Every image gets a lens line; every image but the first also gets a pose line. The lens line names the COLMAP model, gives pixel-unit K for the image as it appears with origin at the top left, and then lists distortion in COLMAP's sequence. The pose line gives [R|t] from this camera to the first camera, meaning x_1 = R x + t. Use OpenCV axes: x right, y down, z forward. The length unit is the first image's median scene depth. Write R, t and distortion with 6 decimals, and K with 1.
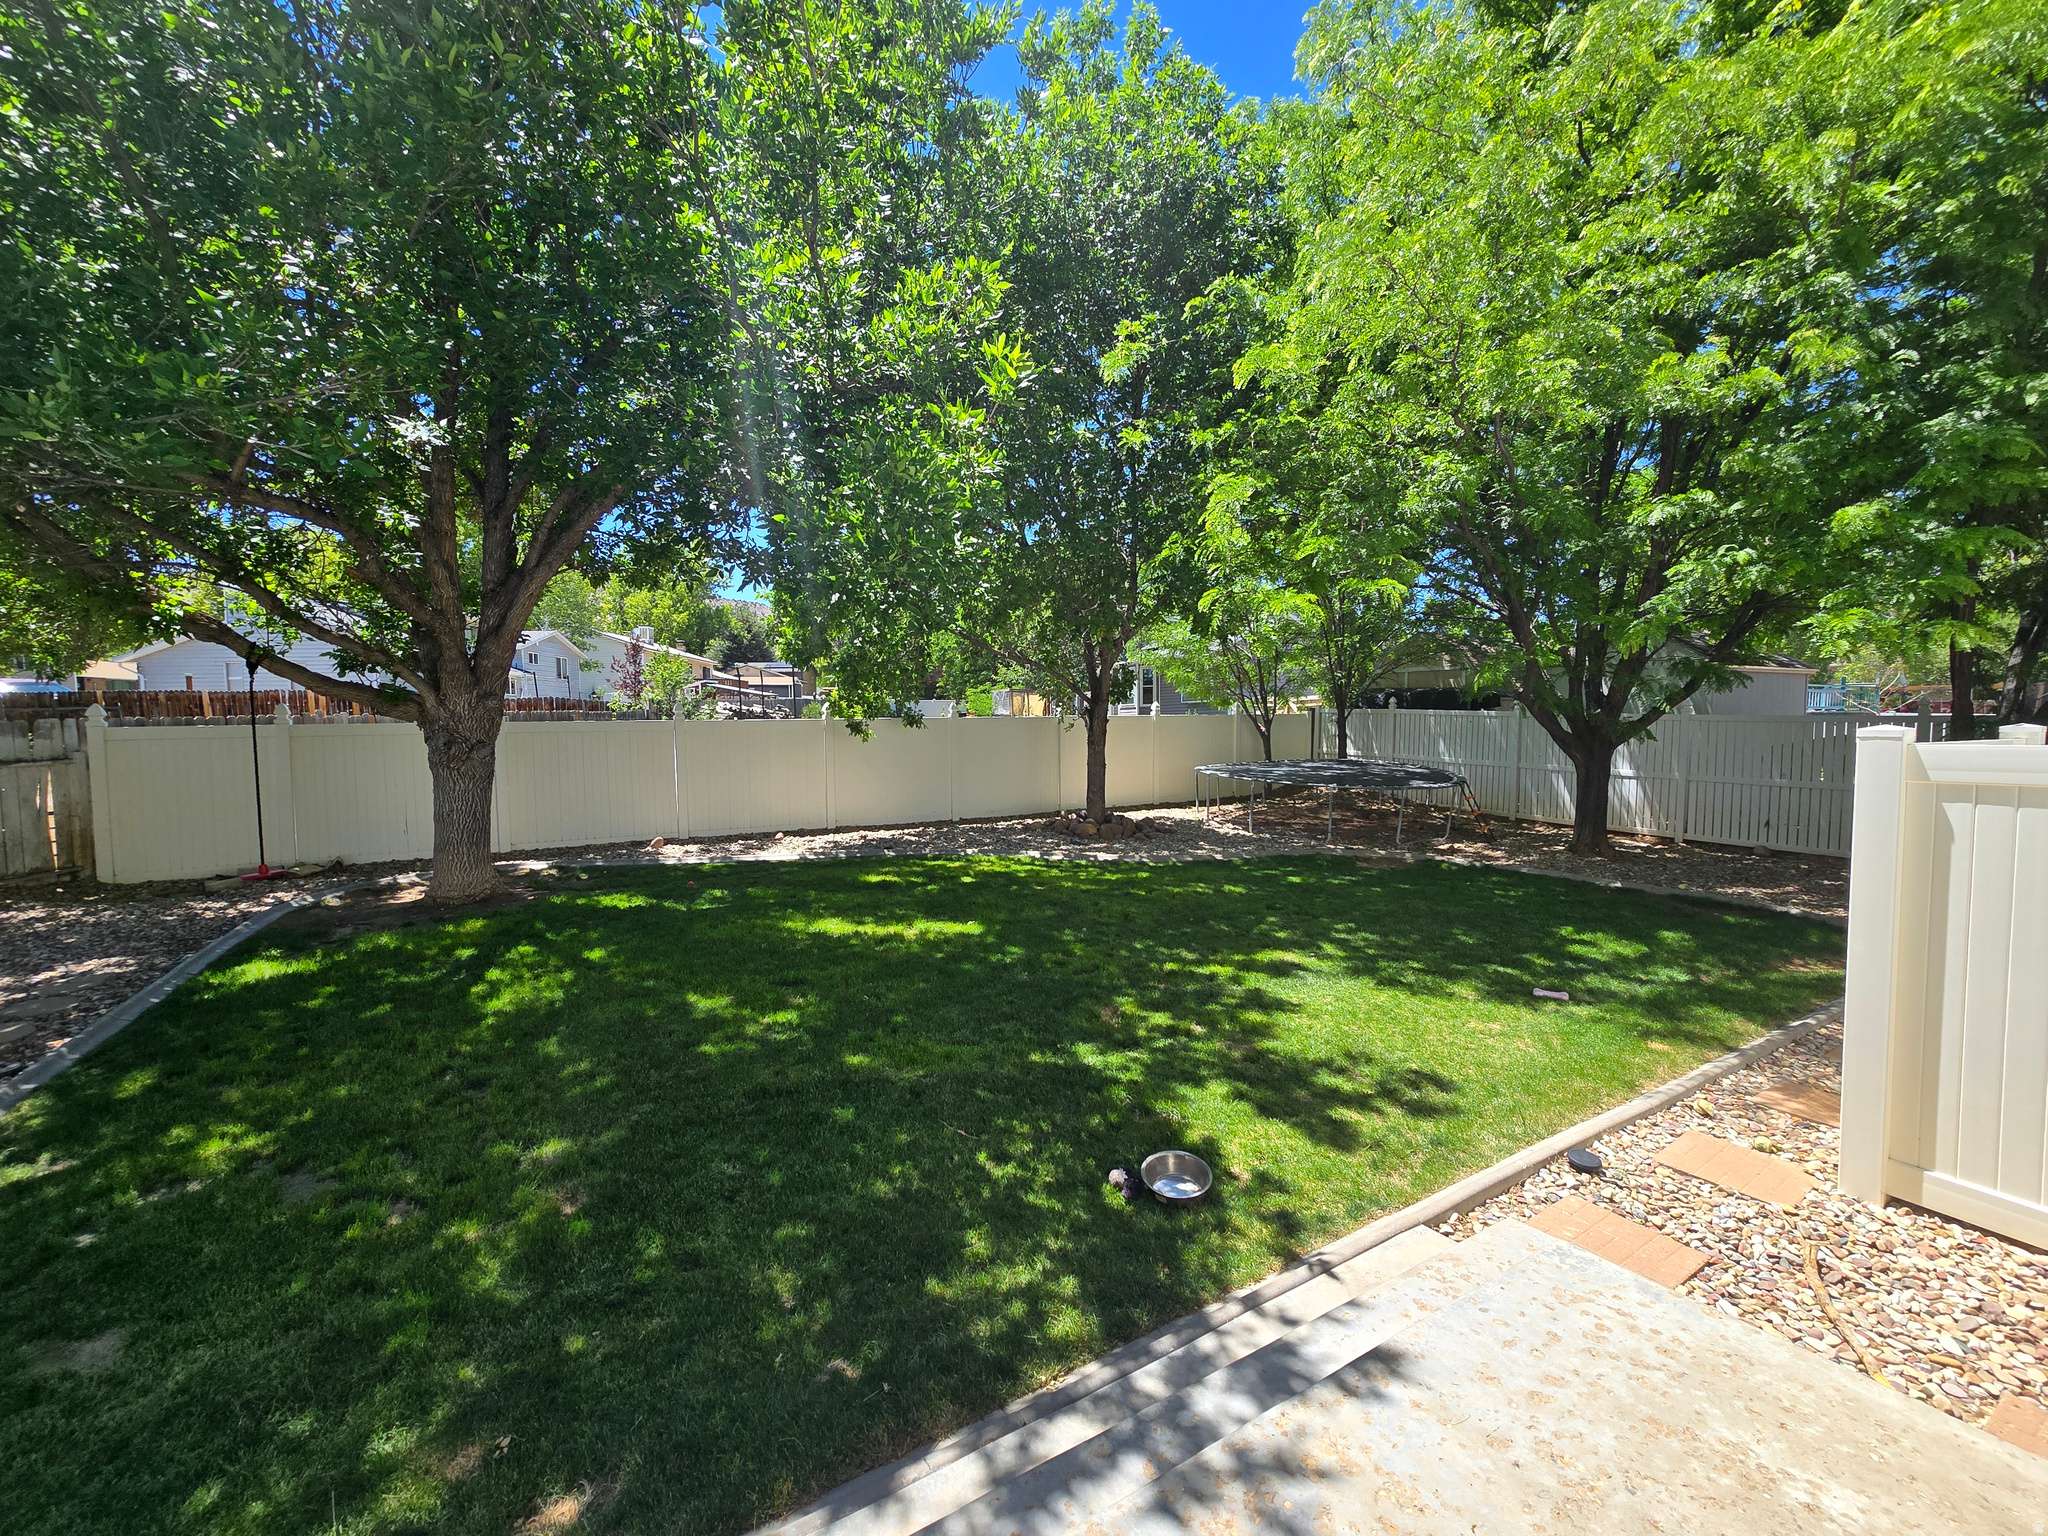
lens RADIAL K [[832.8, 0, 1016.1], [0, 832.8, 777.3], [0, 0, 1]] dist [-0.002965, 0.000583]
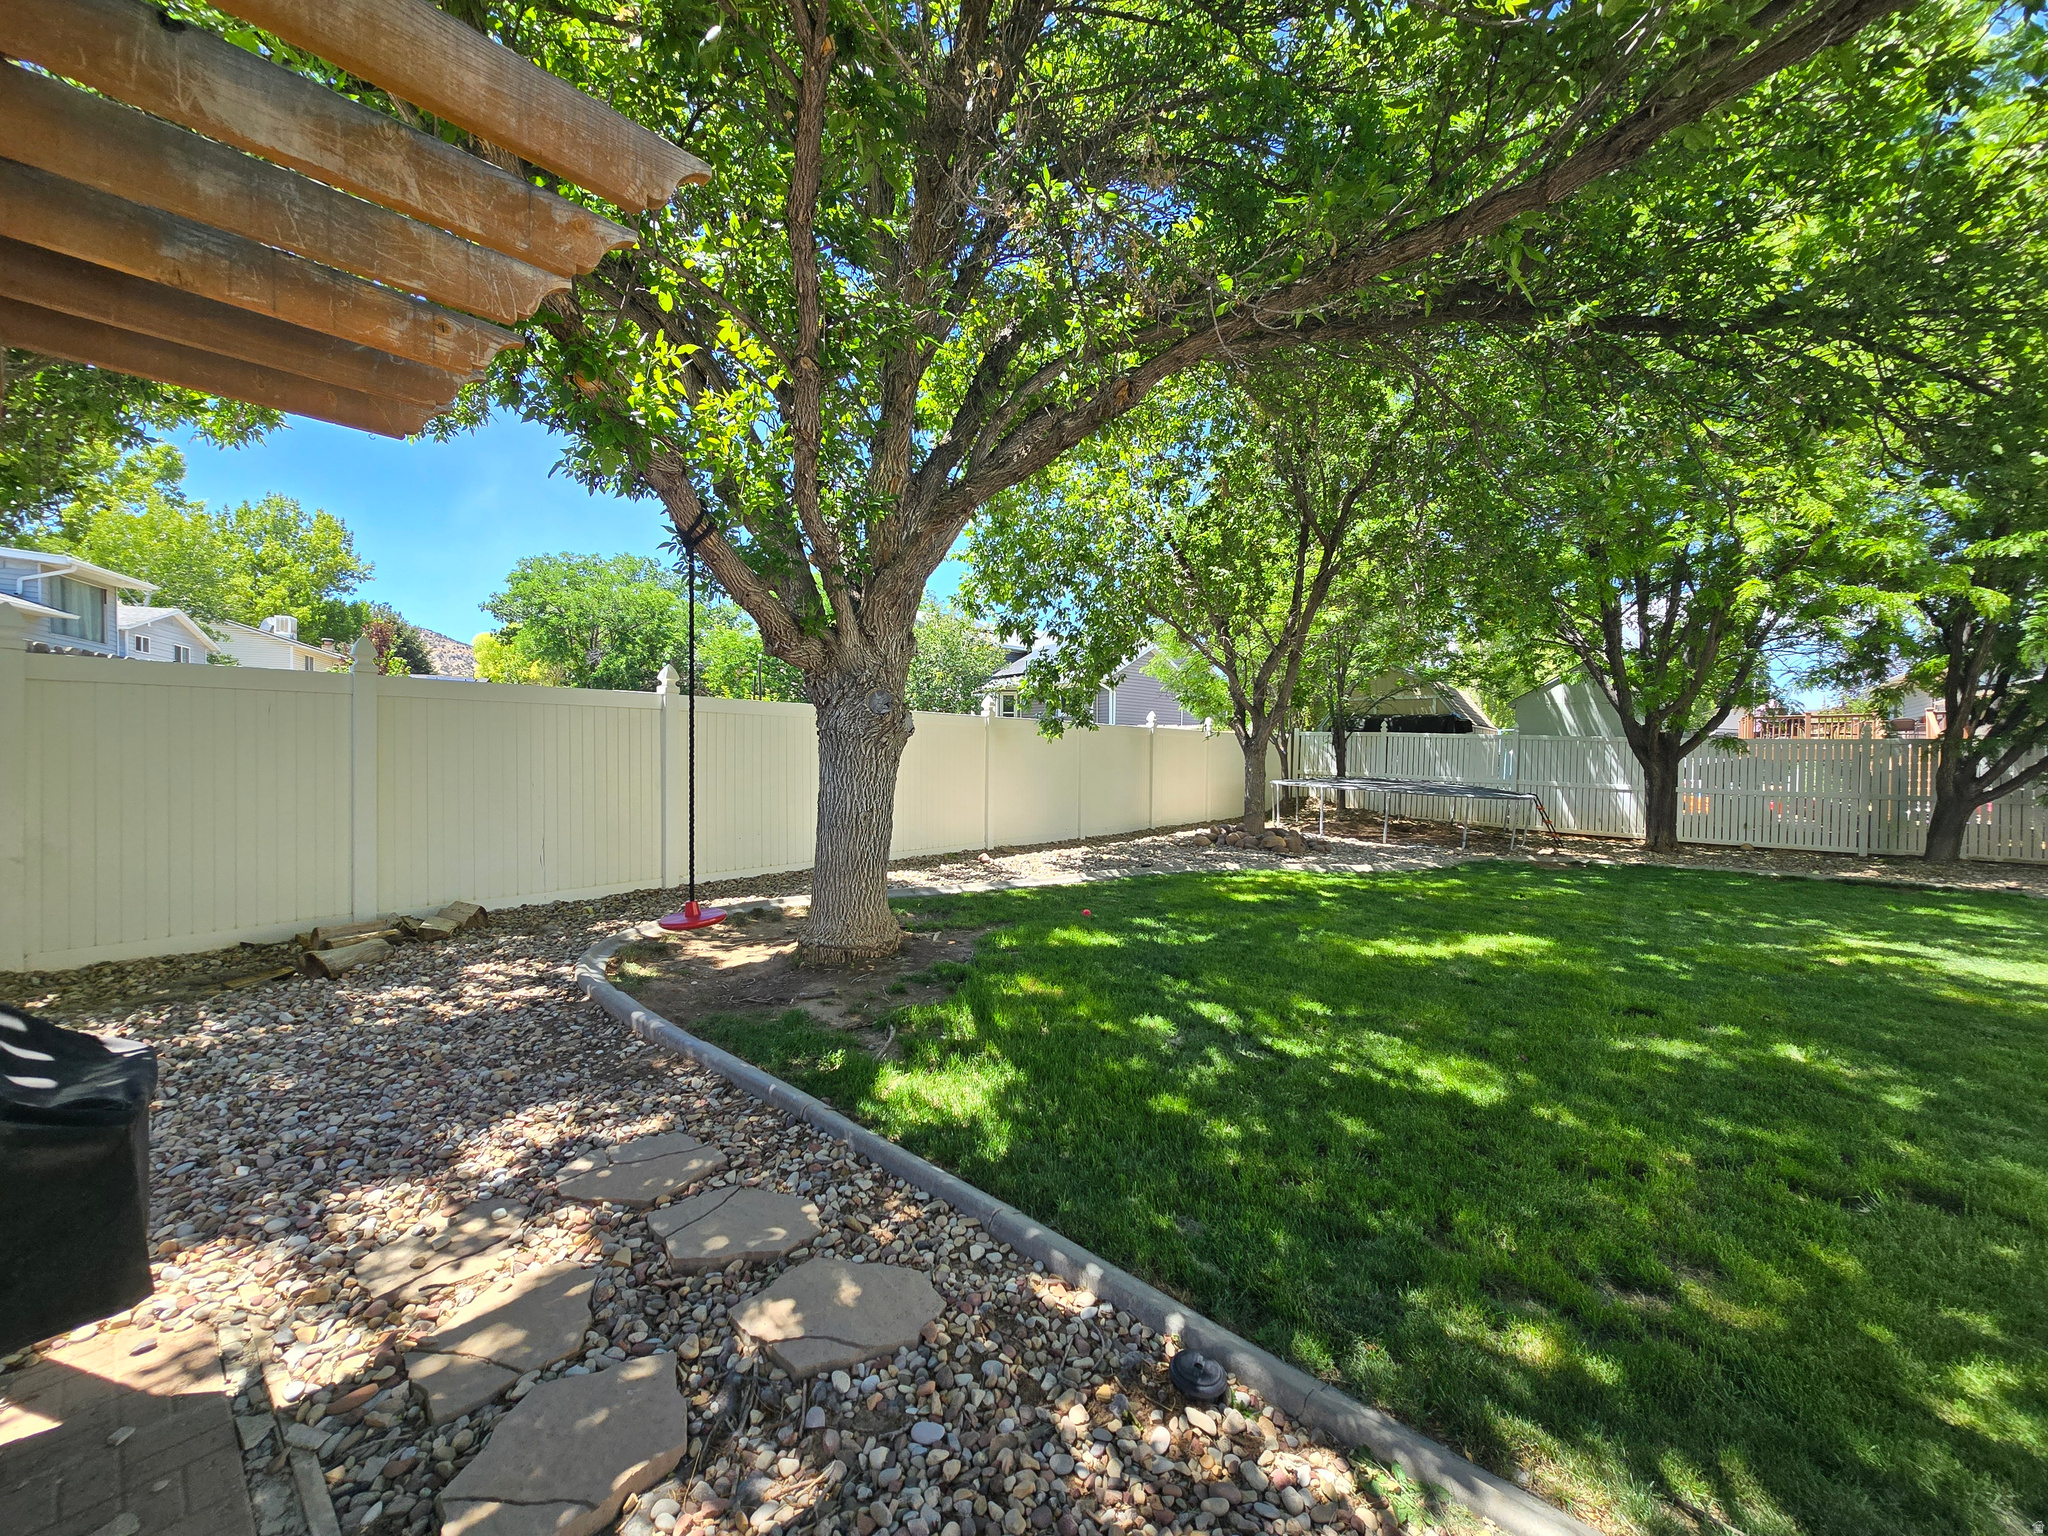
lens RADIAL K [[832.8, 0, 1016.1], [0, 832.8, 777.3], [0, 0, 1]] dist [-0.002965, 0.000583]
pose [[0.929026, 0.010211, 0.369875, -0.934062], [0.006546, 0.999009, -0.044022, 0.050644], [-0.369958, 0.043318, 0.928038, 0.420085]]
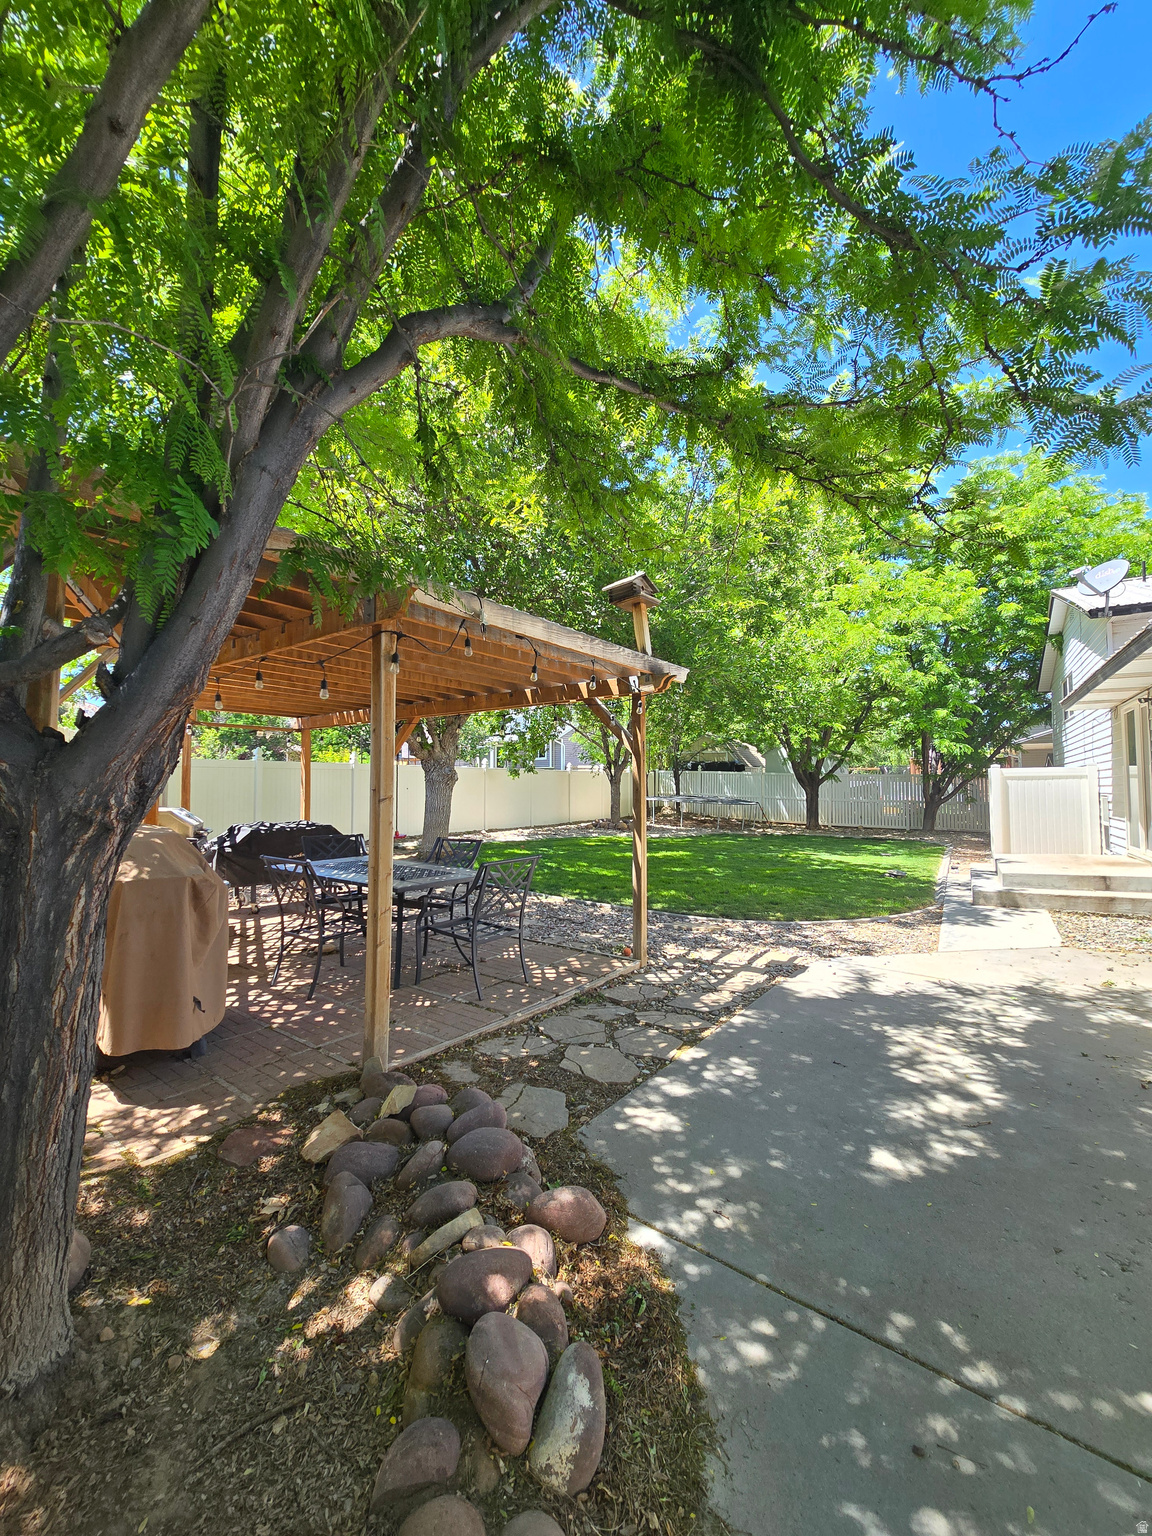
lens RADIAL K [[624.6, 0, 576.5], [0, 624.6, 764.8], [0, 0, 1]] dist [-0.002965, 0.000583]
pose [[0.886580, 0.025789, 0.461856, -1.226720], [0.022223, 0.994917, -0.098214, 0.106674], [-0.462042, 0.097338, 0.881500, -0.456880]]
